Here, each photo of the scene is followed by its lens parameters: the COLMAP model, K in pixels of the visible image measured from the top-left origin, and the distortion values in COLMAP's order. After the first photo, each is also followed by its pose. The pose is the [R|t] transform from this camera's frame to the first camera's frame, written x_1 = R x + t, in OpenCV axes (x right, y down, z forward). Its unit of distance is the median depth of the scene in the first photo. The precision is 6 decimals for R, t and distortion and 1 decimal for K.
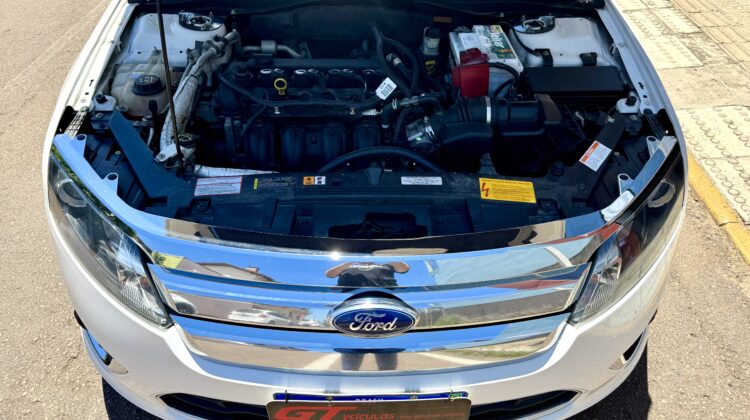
lens RADIAL K [[538.0, 0, 378.7], [0, 538.0, 197.1], [0, 0, 1]] dist [0.113131, -0.135341]
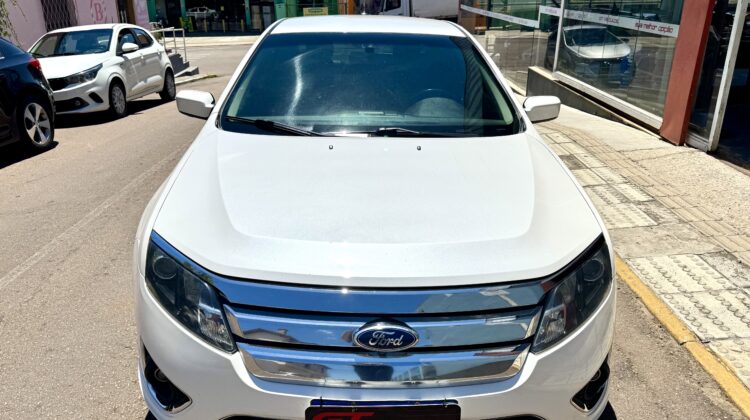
lens RADIAL K [[538.0, 0, 378.7], [0, 538.0, 197.1], [0, 0, 1]] dist [0.113131, -0.135341]
pose [[0.999932, -0.002689, 0.011329, -0.031622], [0.006272, 0.944158, -0.329434, 0.250658], [-0.009810, 0.329483, 0.944111, -0.312530]]
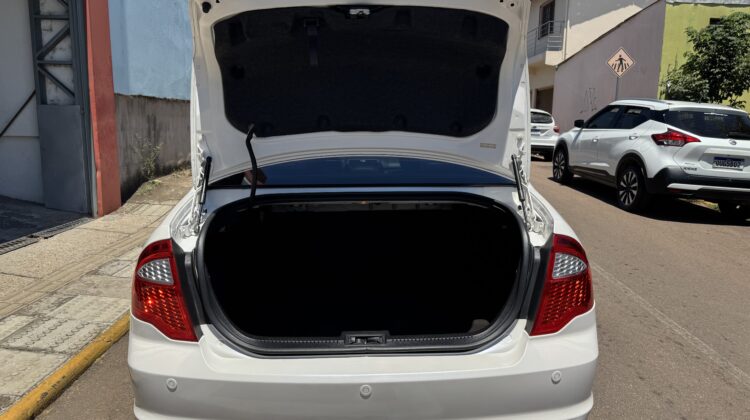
lens RADIAL K [[538.0, 0, 378.7], [0, 538.0, 197.1], [0, 0, 1]] dist [0.113131, -0.135341]
pose [[-0.999937, -0.010935, -0.002597, -0.156401], [-0.009212, 0.665057, 0.746736, -3.929346], [-0.006438, 0.746713, -0.665116, 5.022555]]
